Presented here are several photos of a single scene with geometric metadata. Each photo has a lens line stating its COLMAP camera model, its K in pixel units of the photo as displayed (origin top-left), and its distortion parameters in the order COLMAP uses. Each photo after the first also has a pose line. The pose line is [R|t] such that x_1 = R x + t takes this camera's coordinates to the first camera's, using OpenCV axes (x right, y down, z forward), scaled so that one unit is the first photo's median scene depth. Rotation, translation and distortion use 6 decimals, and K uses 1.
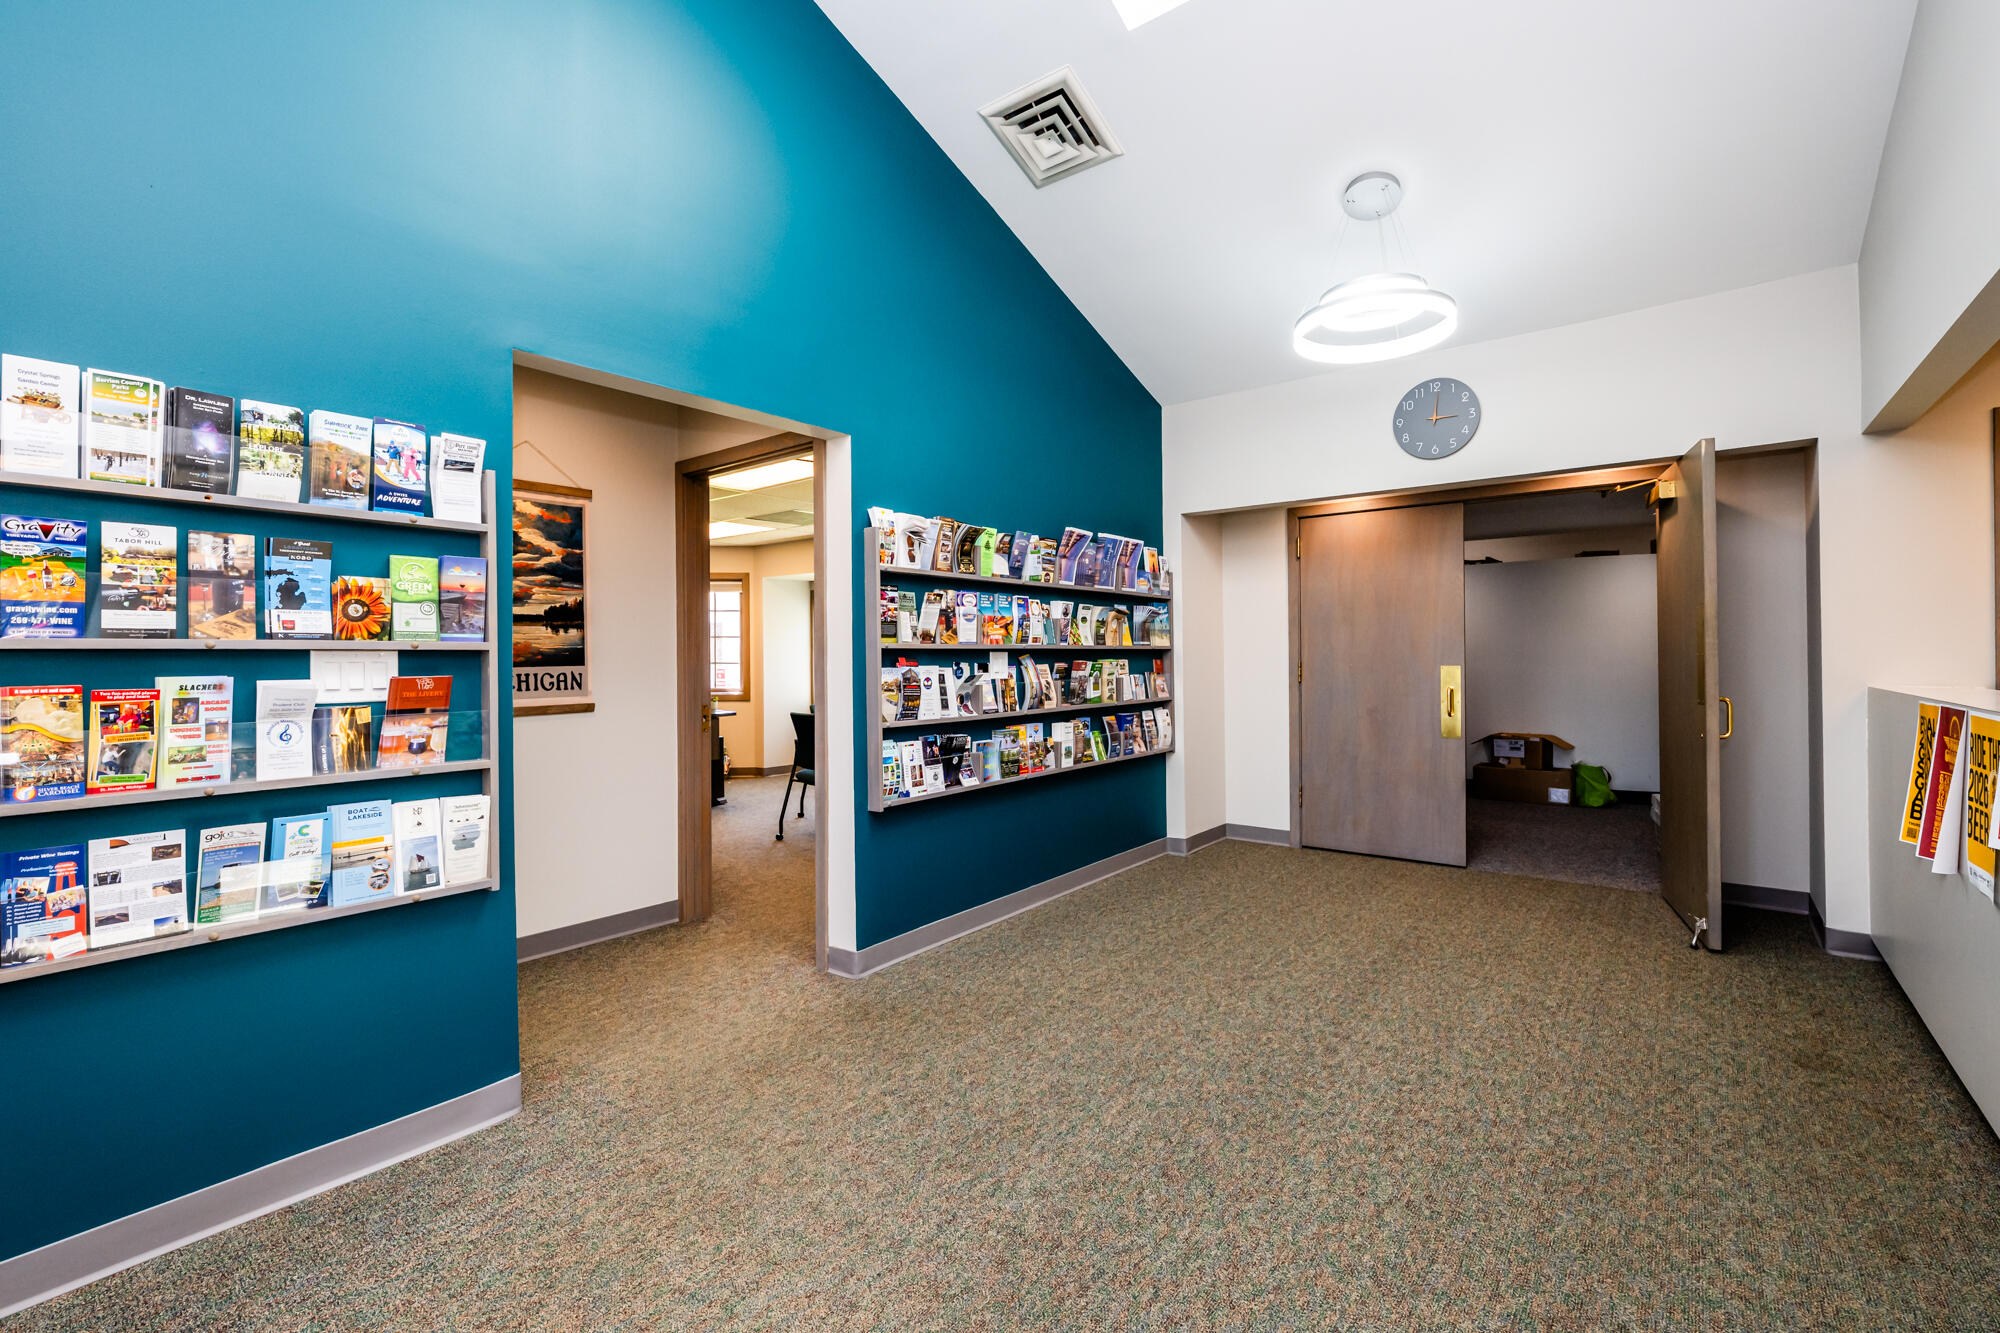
lens RADIAL K [[853.9, 0, 1002.3], [0, 853.9, 657.7], [0, 0, 1]] dist [0.000788, 0.000126]
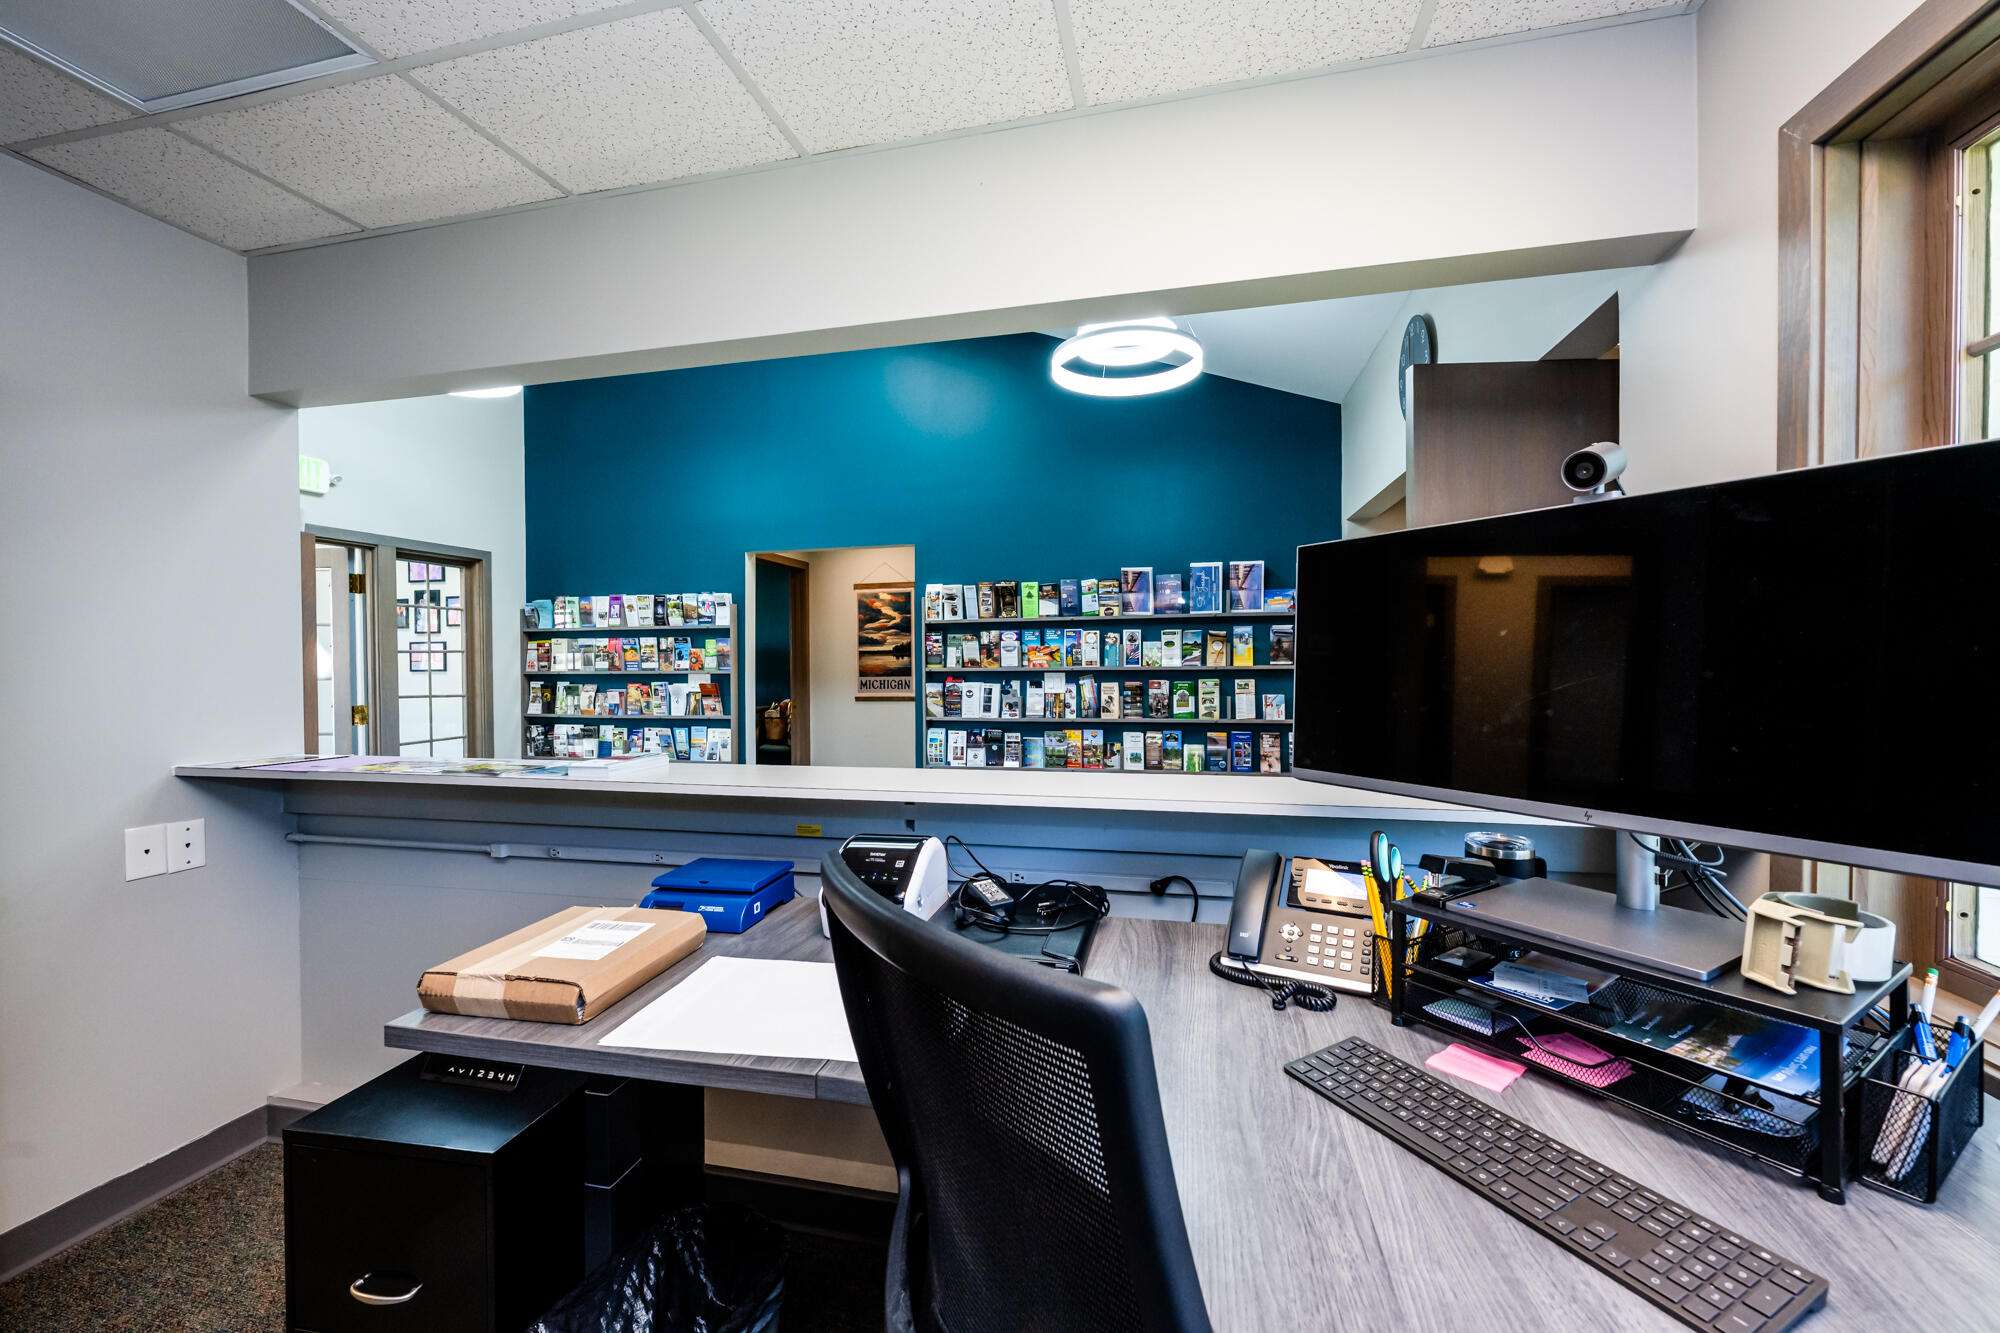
lens RADIAL K [[798.9, 0, 996.0], [0, 798.9, 672.5], [0, 0, 1]] dist [-0.000583, -0.000114]
pose [[0.422187, 0.020065, -0.906287, 1.226769], [0.004935, 0.999689, 0.024432, -0.042957], [0.906495, -0.014788, 0.421957, 0.448167]]
